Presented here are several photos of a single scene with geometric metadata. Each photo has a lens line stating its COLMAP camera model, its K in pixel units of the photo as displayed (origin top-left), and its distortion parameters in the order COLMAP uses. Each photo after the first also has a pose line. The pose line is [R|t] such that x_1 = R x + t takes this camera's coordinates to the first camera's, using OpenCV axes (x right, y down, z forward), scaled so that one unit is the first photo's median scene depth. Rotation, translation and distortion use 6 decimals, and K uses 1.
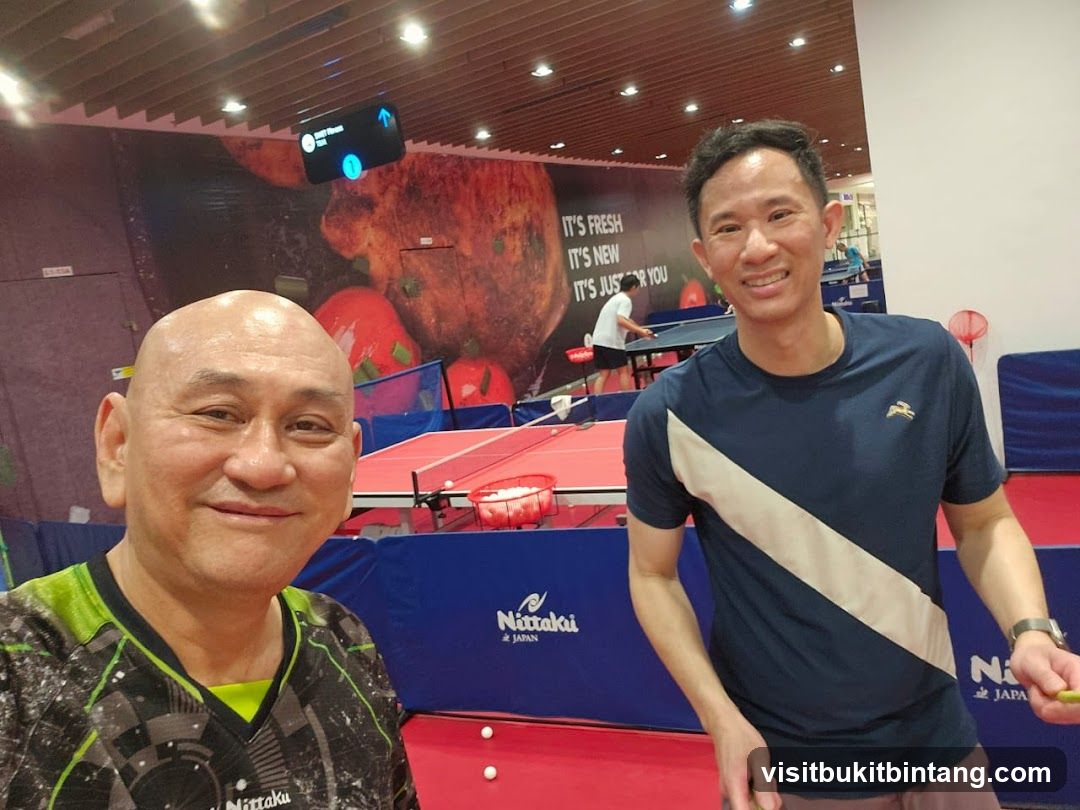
lens RADIAL K [[803.8, 0, 563.8], [0, 803.8, 425.9], [0, 0, 1]] dist [0.043790, -0.058686]
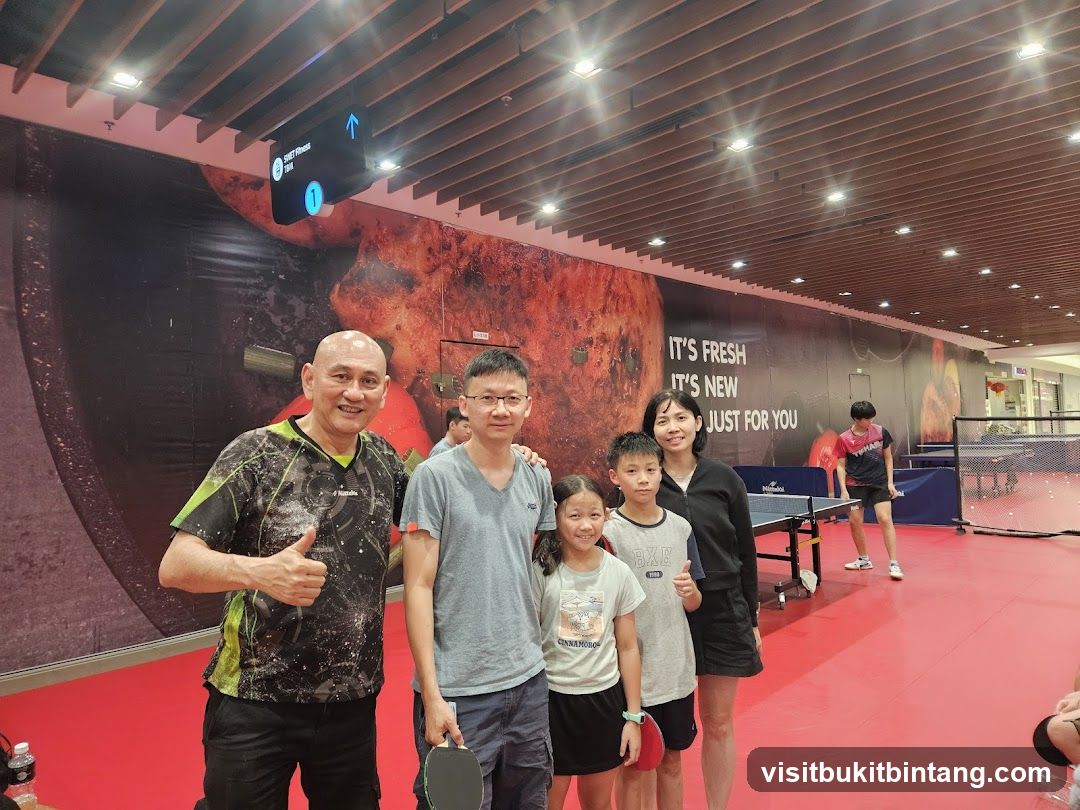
lens RADIAL K [[701.0, 0, 530.4], [0, 701.0, 400.2], [0, 0, 1]] dist [0.048538, -0.020190]
pose [[0.959557, 0.122211, -0.253602, 0.063467], [-0.168616, 0.970890, -0.170120, -0.044209], [0.225429, 0.206001, 0.952232, 0.297884]]
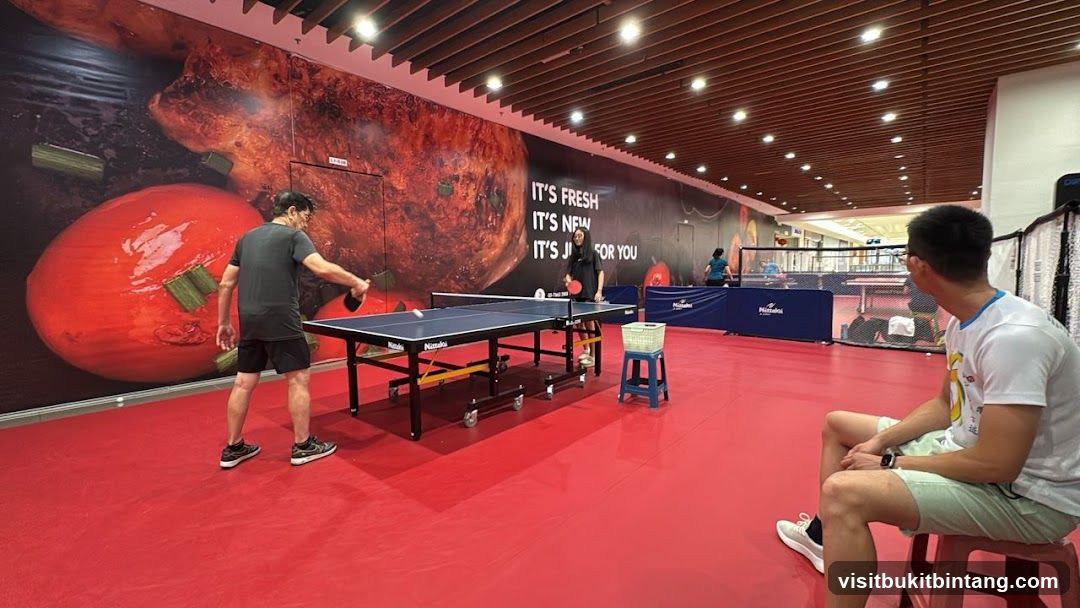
lens RADIAL K [[443.9, 0, 534.8], [0, 443.9, 302.0], [0, 0, 1]] dist [-0.009637, -0.000318]
pose [[0.970565, 0.167123, -0.173414, 0.156969], [-0.180730, 0.981331, -0.065777, -0.065303], [0.159184, 0.095182, 0.982650, 0.477669]]
